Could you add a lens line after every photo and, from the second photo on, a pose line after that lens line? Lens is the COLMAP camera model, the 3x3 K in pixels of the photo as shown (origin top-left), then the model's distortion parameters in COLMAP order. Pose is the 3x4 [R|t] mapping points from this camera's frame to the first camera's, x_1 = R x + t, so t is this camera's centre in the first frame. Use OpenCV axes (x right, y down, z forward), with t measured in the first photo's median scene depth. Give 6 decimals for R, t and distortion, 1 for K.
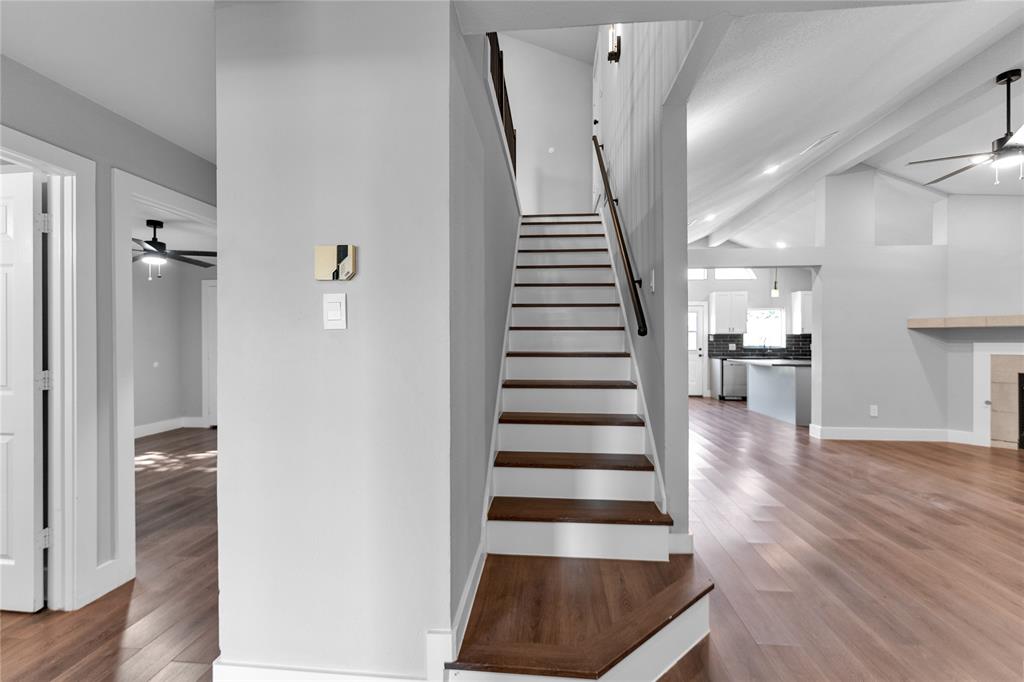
lens RADIAL K [[440.4, 0, 509.4], [0, 440.4, 340.1], [0, 0, 1]] dist [0.004451, 0.000562]
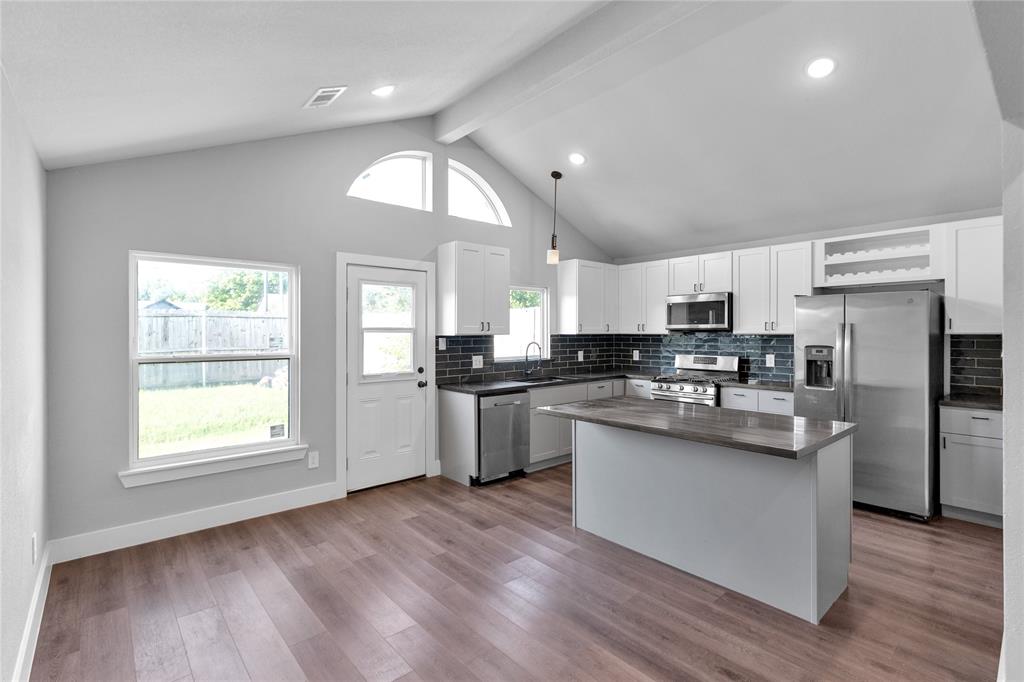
lens RADIAL K [[474.5, 0, 509.0], [0, 474.5, 333.9], [0, 0, 1]] dist [-0.005544, 0.000644]
pose [[0.694455, -0.007455, 0.719498, 0.260983], [0.003609, 0.999970, 0.006878, -0.030588], [-0.719528, -0.002180, 0.694461, 1.023552]]
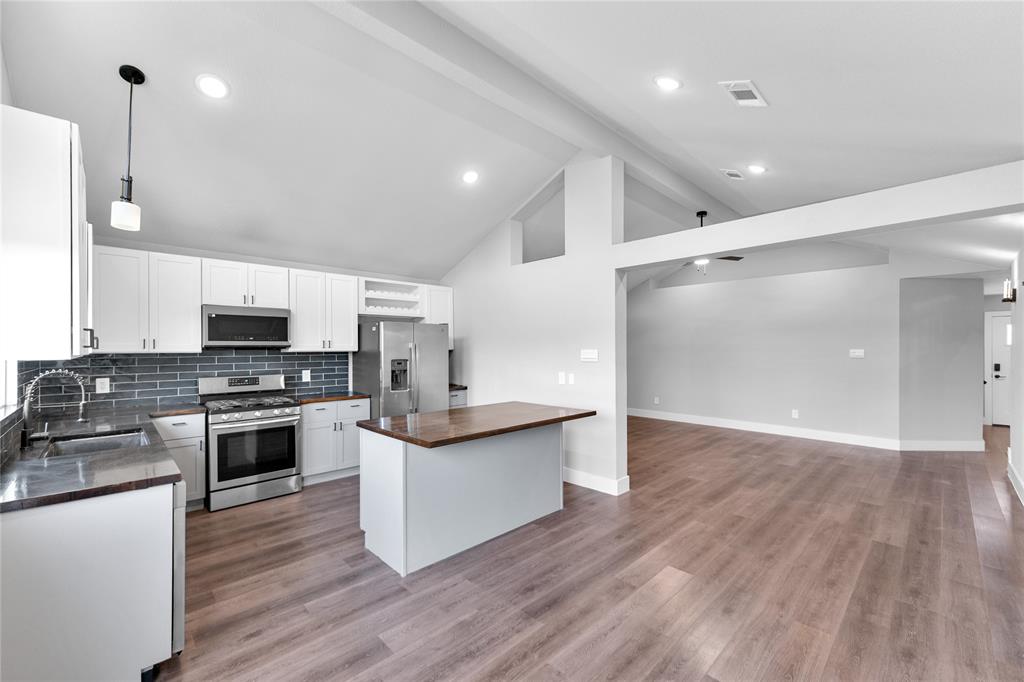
lens RADIAL K [[416.9, 0, 516.8], [0, 416.9, 344.2], [0, 0, 1]] dist [0.001060, -0.000200]
pose [[-0.761246, 0.007939, 0.648415, 0.361362], [0.001809, 0.999947, -0.010120, -0.027955], [-0.648461, -0.006531, -0.761220, 1.640149]]
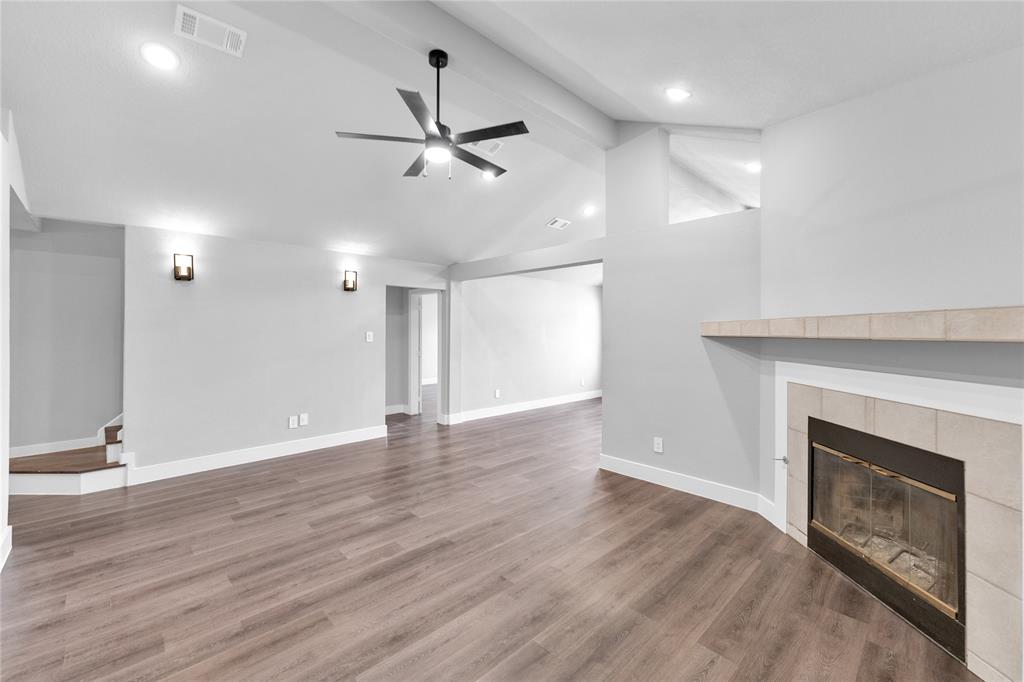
lens RADIAL K [[416.9, 0, 508.0], [0, 416.9, 334.9], [0, 0, 1]] dist [0.001060, -0.000200]
pose [[0.747842, 0.005732, -0.663852, 1.066036], [-0.001091, 0.999972, 0.007405, -0.031712], [0.663876, -0.004813, 0.747827, 0.286669]]
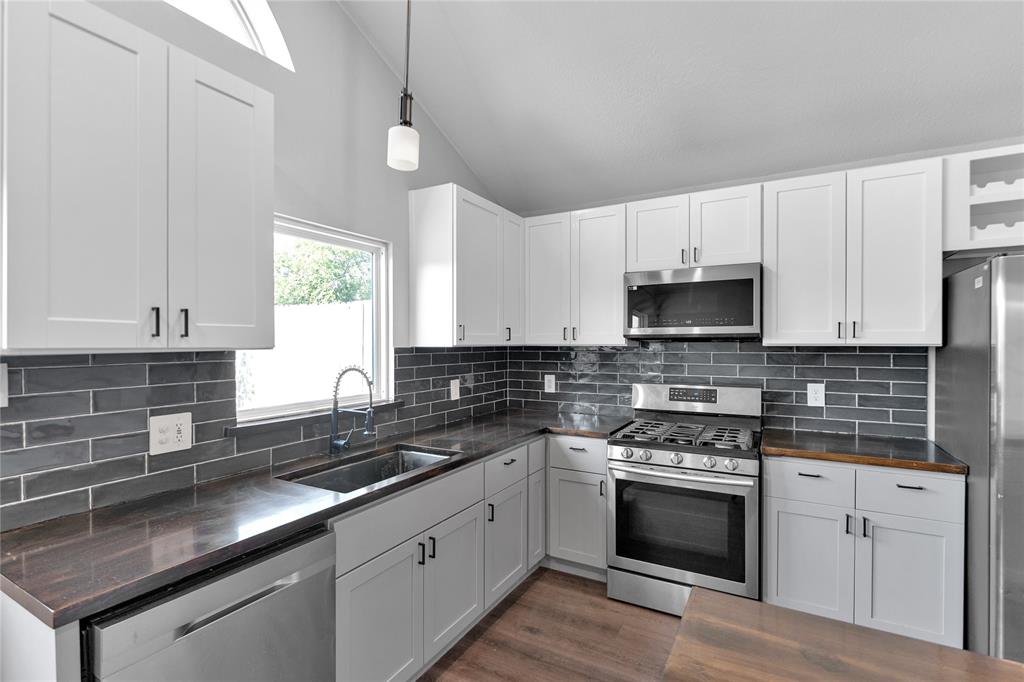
lens RADIAL K [[474.5, 0, 509.5], [0, 474.5, 347.5], [0, 0, 1]] dist [-0.005544, 0.000644]
pose [[0.411963, -0.013211, 0.911105, 0.668375], [0.003117, 0.999909, 0.013089, -0.027617], [-0.911195, -0.002552, 0.411966, 1.364259]]
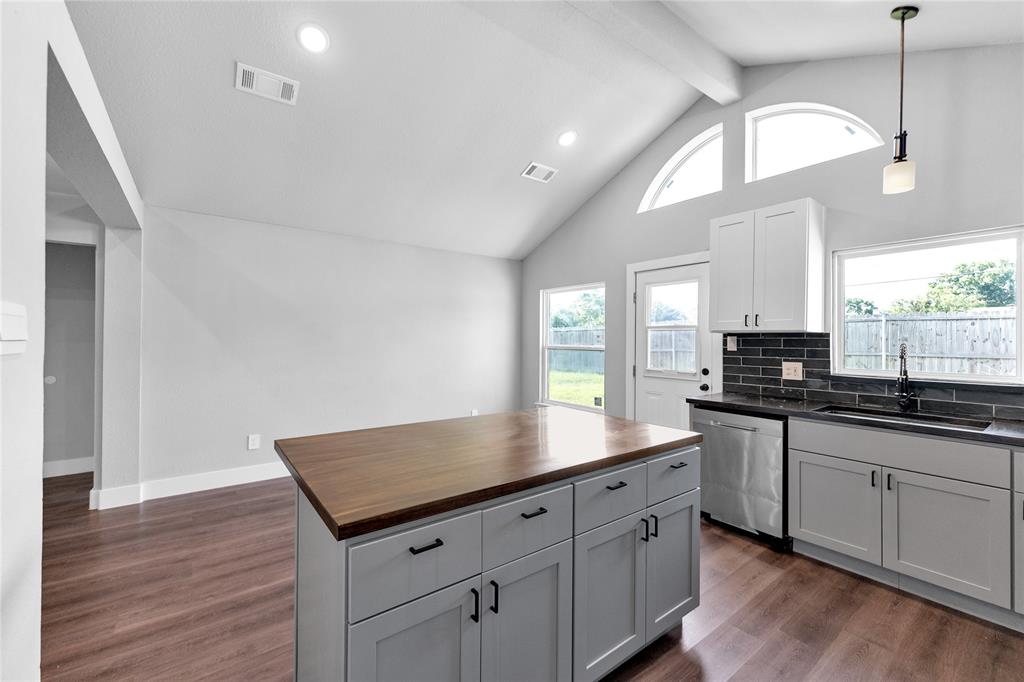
lens RADIAL K [[416.9, 0, 512.9], [0, 416.9, 335.0], [0, 0, 1]] dist [0.001060, -0.000200]
pose [[0.674192, -0.009641, -0.738493, 0.995084], [0.014877, 0.999889, 0.000528, -0.025584], [0.738406, -0.011343, 0.674261, 1.037429]]
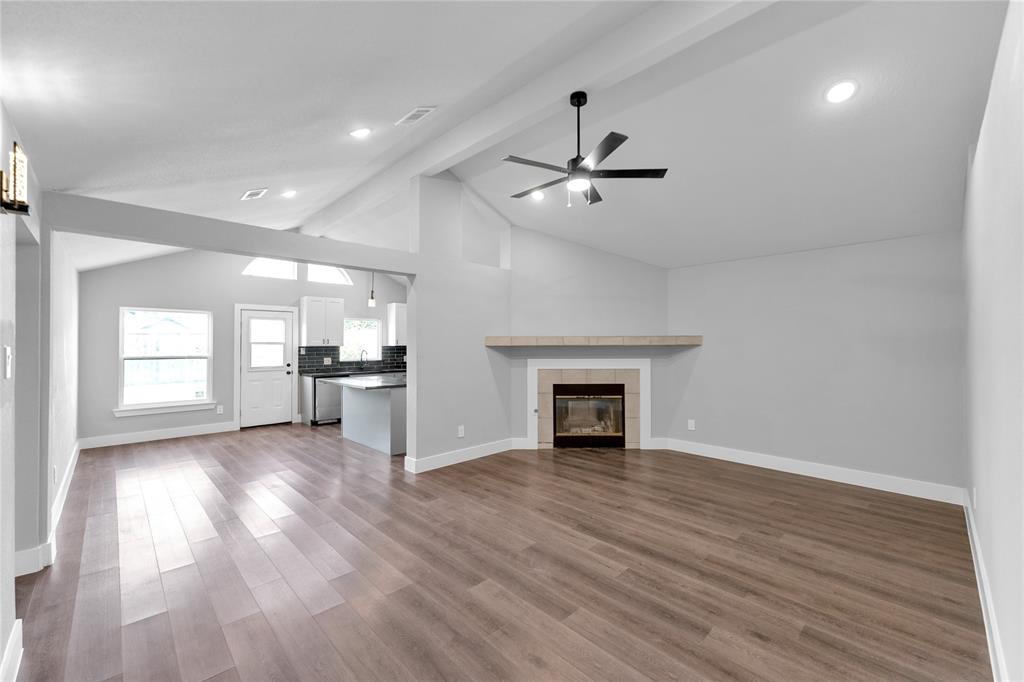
lens RADIAL K [[416.9, 0, 515.1], [0, 416.9, 340.2], [0, 0, 1]] dist [0.001060, -0.000200]
pose [[0.649511, 0.003465, 0.760344, 0.199929], [0.002333, 0.999976, -0.006550, -0.032158], [-0.760349, 0.006028, 0.649487, 0.304997]]
